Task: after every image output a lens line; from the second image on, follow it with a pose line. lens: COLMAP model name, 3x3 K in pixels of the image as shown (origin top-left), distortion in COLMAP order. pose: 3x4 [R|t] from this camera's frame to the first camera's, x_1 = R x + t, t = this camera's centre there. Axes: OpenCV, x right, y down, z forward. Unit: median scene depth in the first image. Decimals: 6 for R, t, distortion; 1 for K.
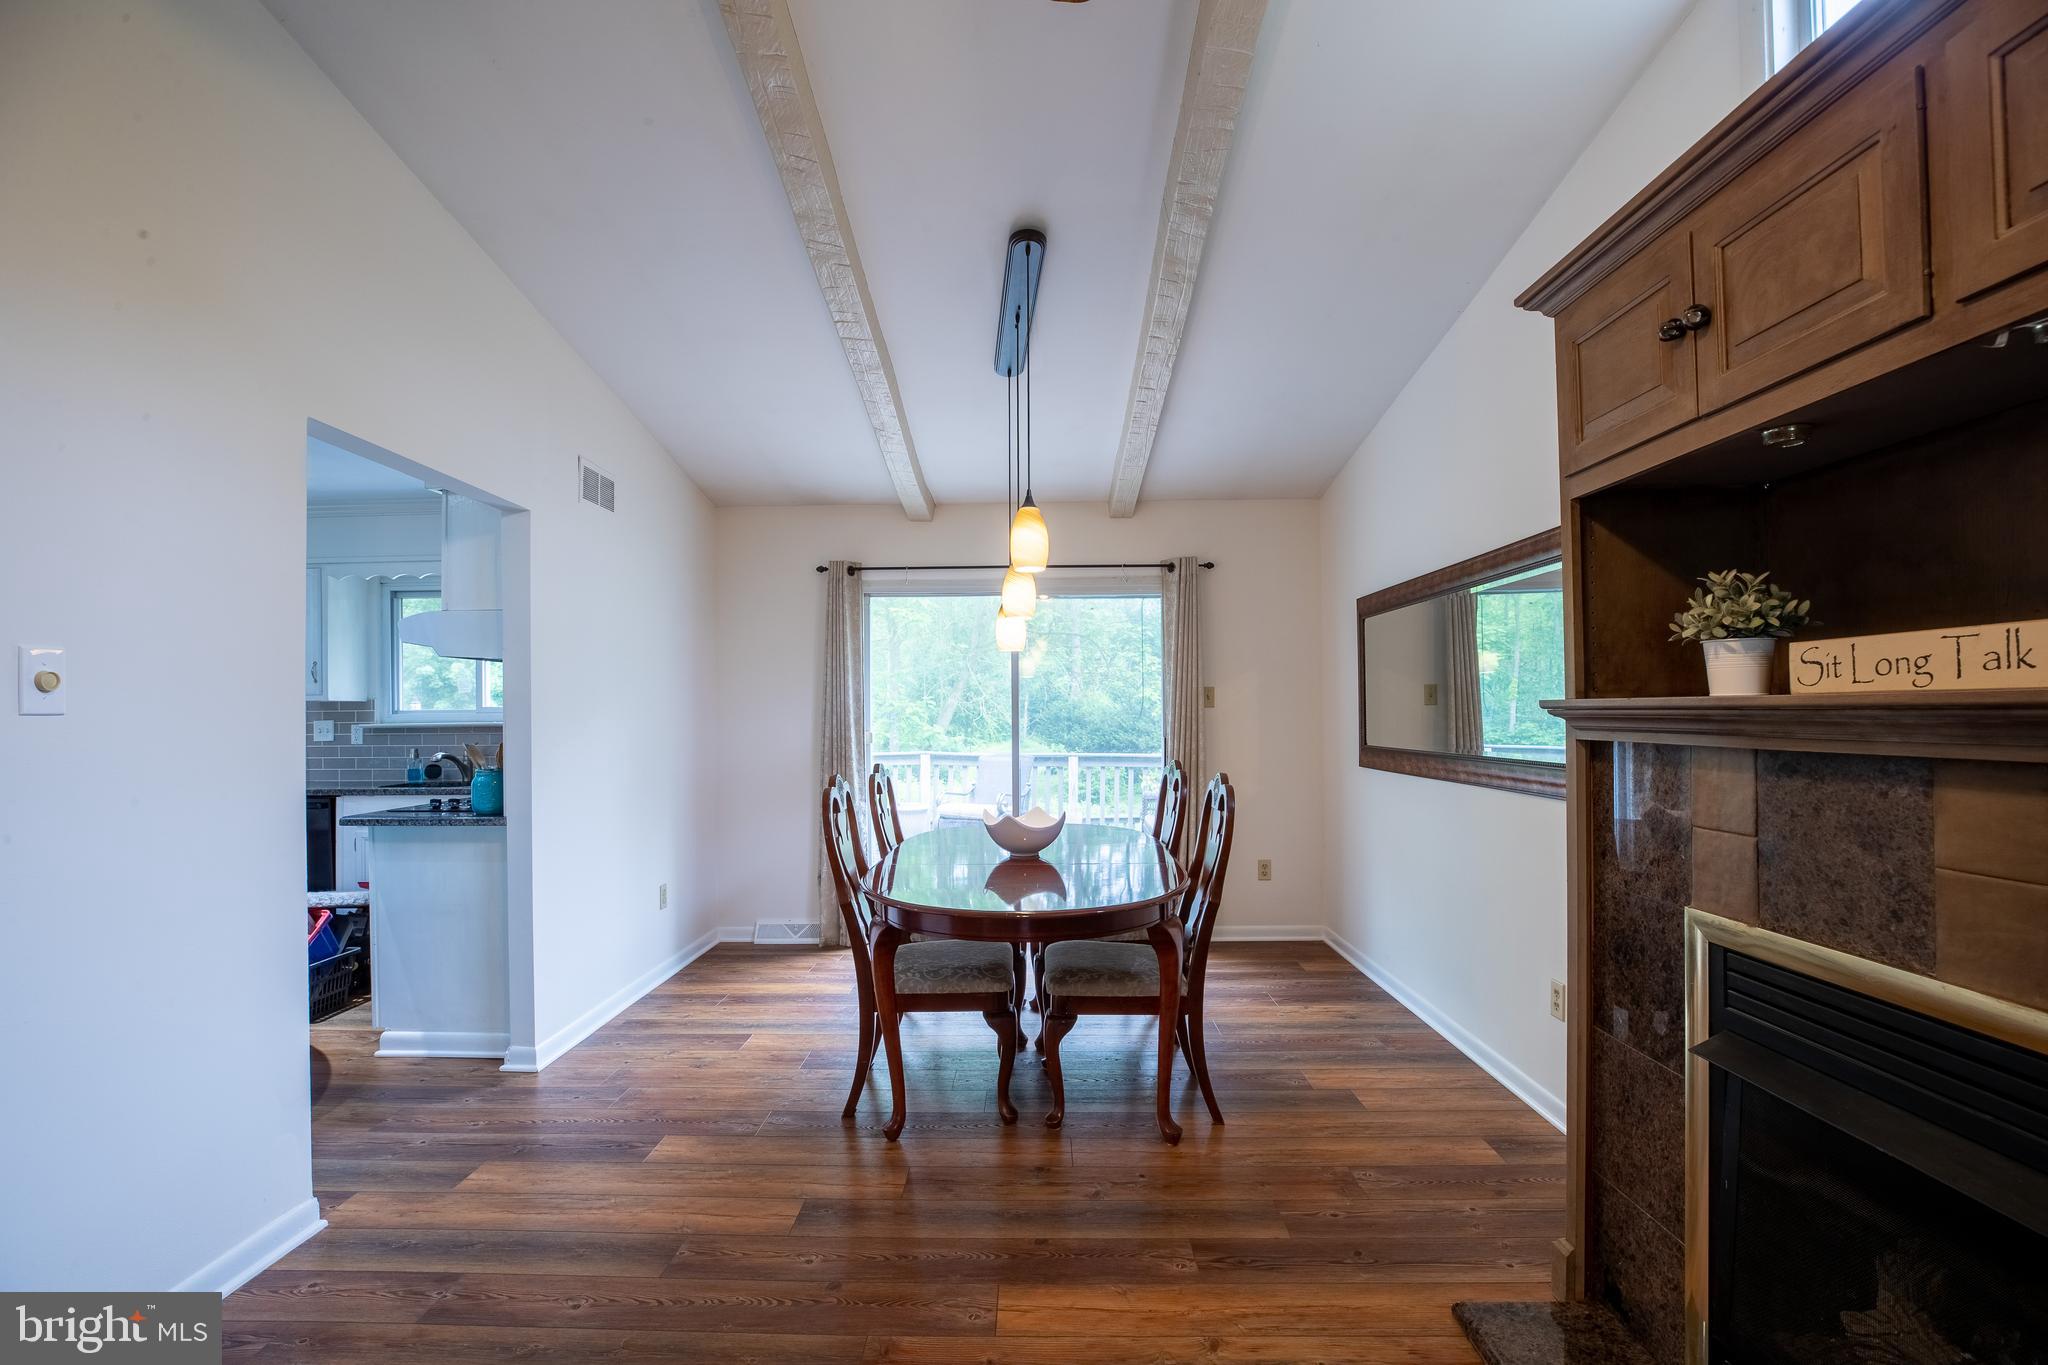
lens RADIAL K [[935.7, 0, 1011.2], [0, 935.7, 698.2], [0, 0, 1]] dist [-0.014913, 0.002079]
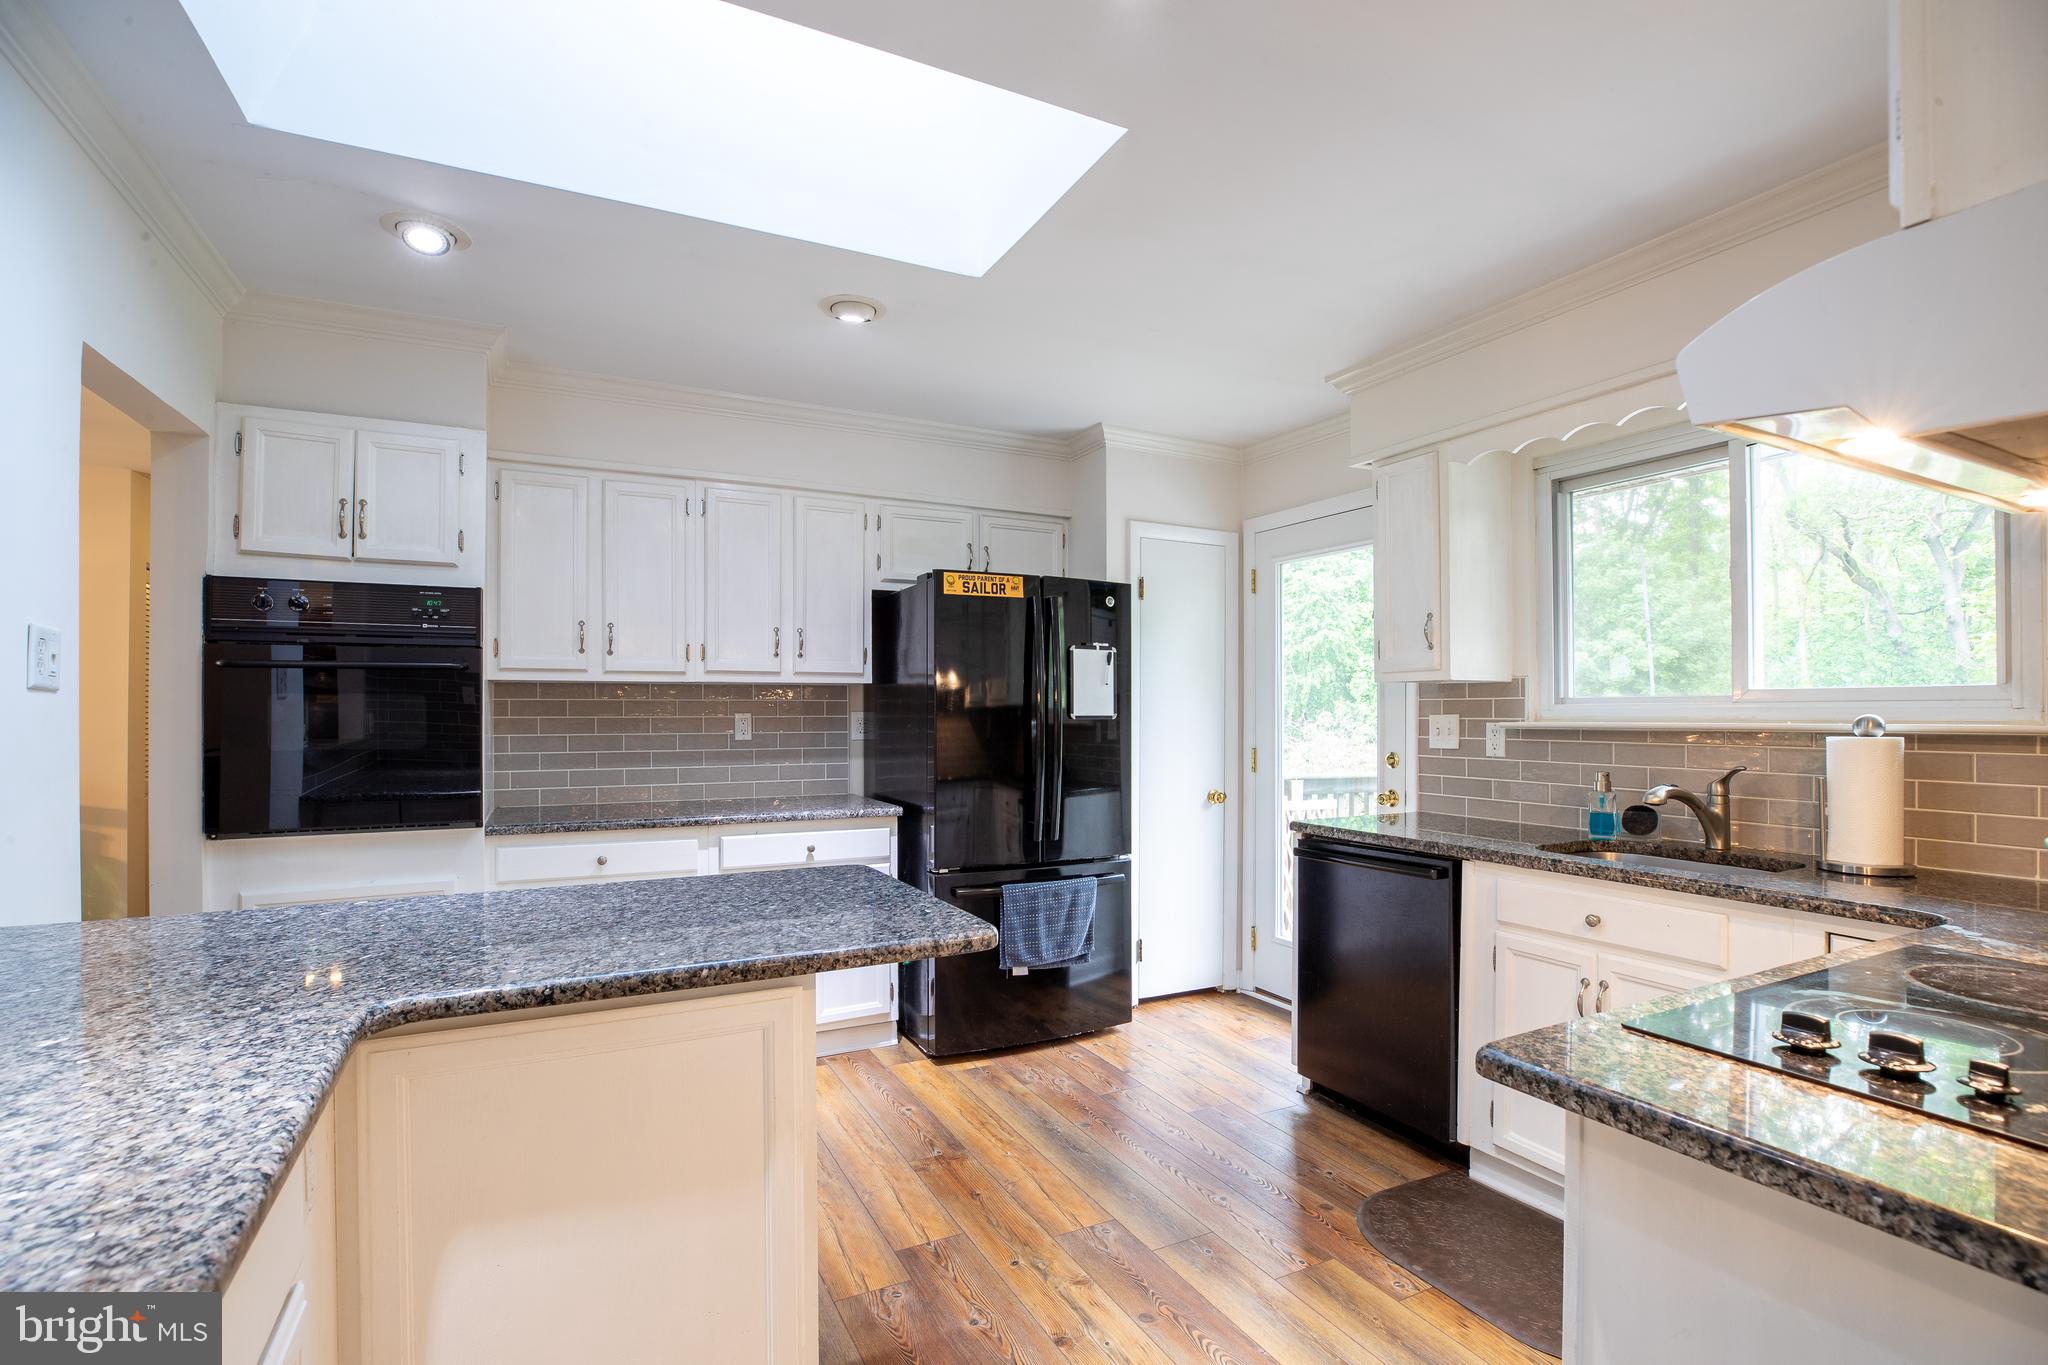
lens RADIAL K [[935.7, 0, 1013.5], [0, 935.7, 701.9], [0, 0, 1]] dist [-0.014913, 0.002079]
pose [[0.475178, 0.000962, -0.879889, -0.344436], [0.001103, 0.999998, 0.001689, 0.014649], [0.879889, -0.001773, 0.475176, 0.472354]]
